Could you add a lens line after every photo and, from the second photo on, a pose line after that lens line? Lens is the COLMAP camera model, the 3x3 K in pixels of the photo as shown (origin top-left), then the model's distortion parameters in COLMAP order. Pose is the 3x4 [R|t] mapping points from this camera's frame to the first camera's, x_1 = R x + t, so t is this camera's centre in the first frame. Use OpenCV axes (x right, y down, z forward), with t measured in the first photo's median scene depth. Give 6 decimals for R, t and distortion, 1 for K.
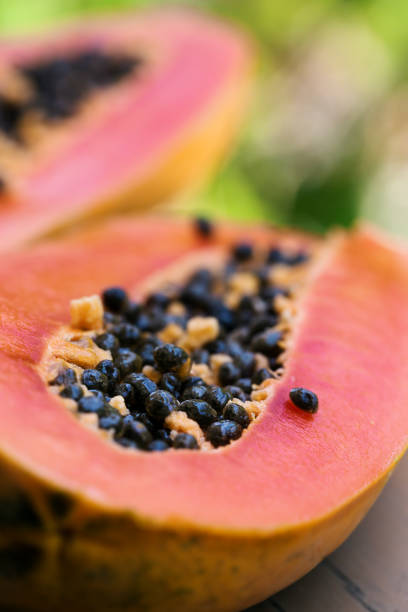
lens RADIAL K [[2520.0, 0, 128.6], [0, 2520.0, 305.9], [0, 0, 1]] dist [0.052347, 2.308539]
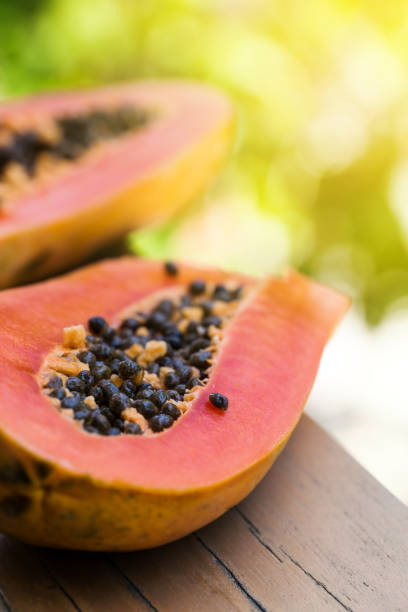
lens RADIAL K [[2538.5, 0, 204.0], [0, 2538.5, 306.0], [0, 0, 1]] dist [0.010233, -0.042313]
pose [[0.999540, 0.028777, -0.009625, 0.074871], [-0.028500, 0.999208, 0.027775, -0.060196], [0.010417, -0.027488, 0.999568, -0.487441]]
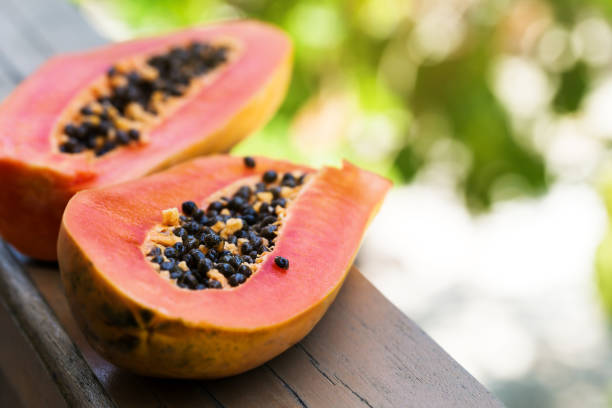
lens RADIAL K [[2730.9, 0, 306.0], [0, 2730.9, 204.0], [0, 0, 1]] dist [-0.038933, -0.815389]
pose [[0.999480, -0.001431, -0.032208, 0.157798], [0.002403, 0.999542, 0.030166, -0.071484], [0.032150, -0.030227, 0.999026, -1.098006]]
